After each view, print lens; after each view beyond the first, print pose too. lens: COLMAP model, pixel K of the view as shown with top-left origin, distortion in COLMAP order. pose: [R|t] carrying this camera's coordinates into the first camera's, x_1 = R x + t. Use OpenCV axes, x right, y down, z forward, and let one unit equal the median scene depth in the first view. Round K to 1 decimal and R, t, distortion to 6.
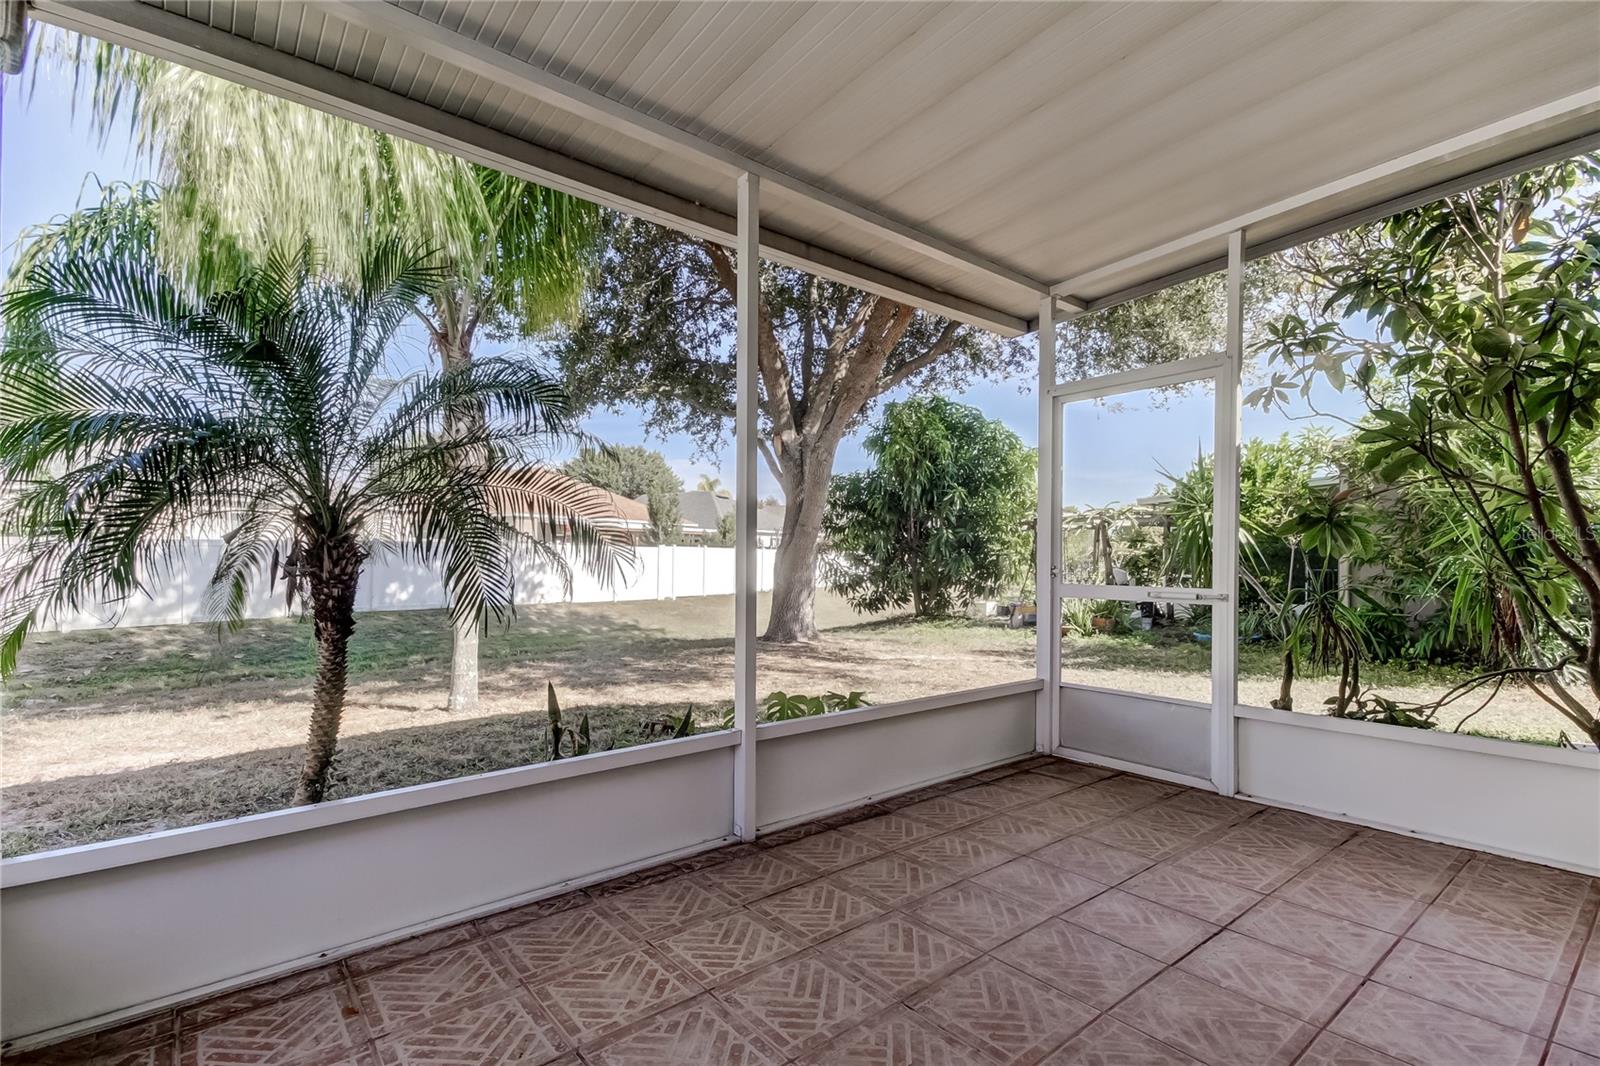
lens RADIAL K [[742.7, 0, 802.2], [0, 742.7, 543.7], [0, 0, 1]] dist [-0.001867, -0.000832]
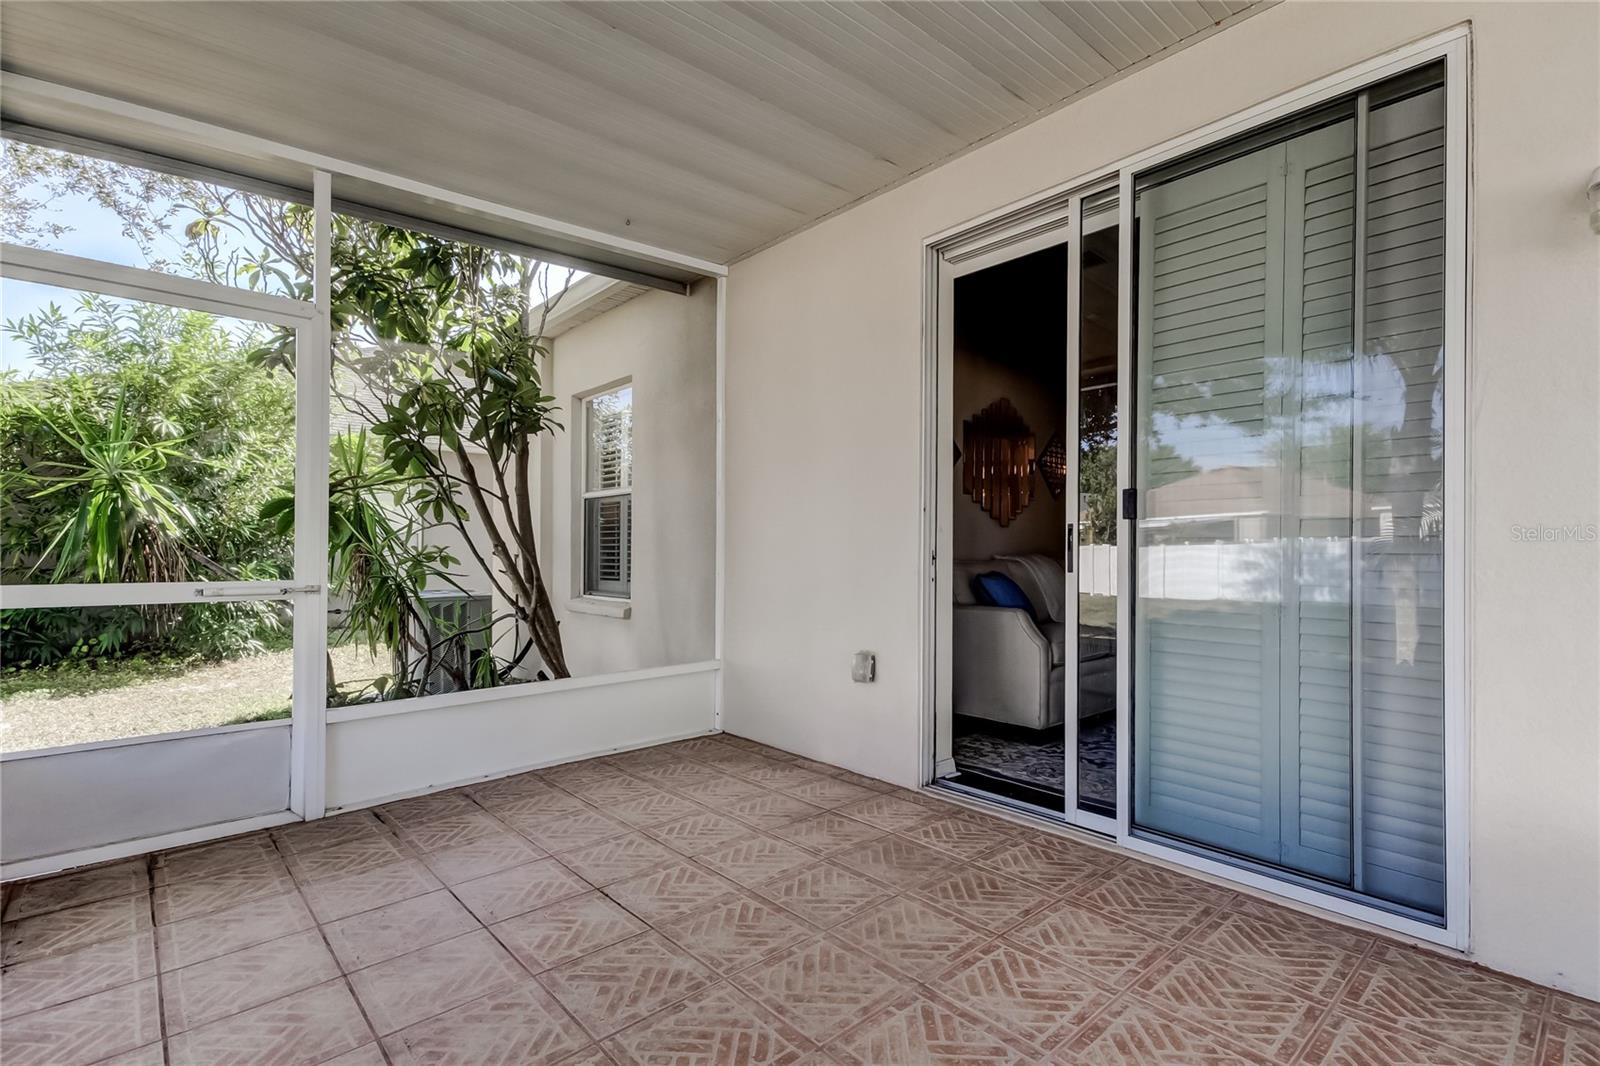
lens RADIAL K [[742.7, 0, 801.5], [0, 742.7, 540.1], [0, 0, 1]] dist [-0.001867, -0.000832]
pose [[-0.058427, 0.008030, 0.998259, -0.392553], [-0.015910, 0.999833, -0.008974, 0.017444], [-0.998165, -0.016406, -0.058290, 0.595060]]
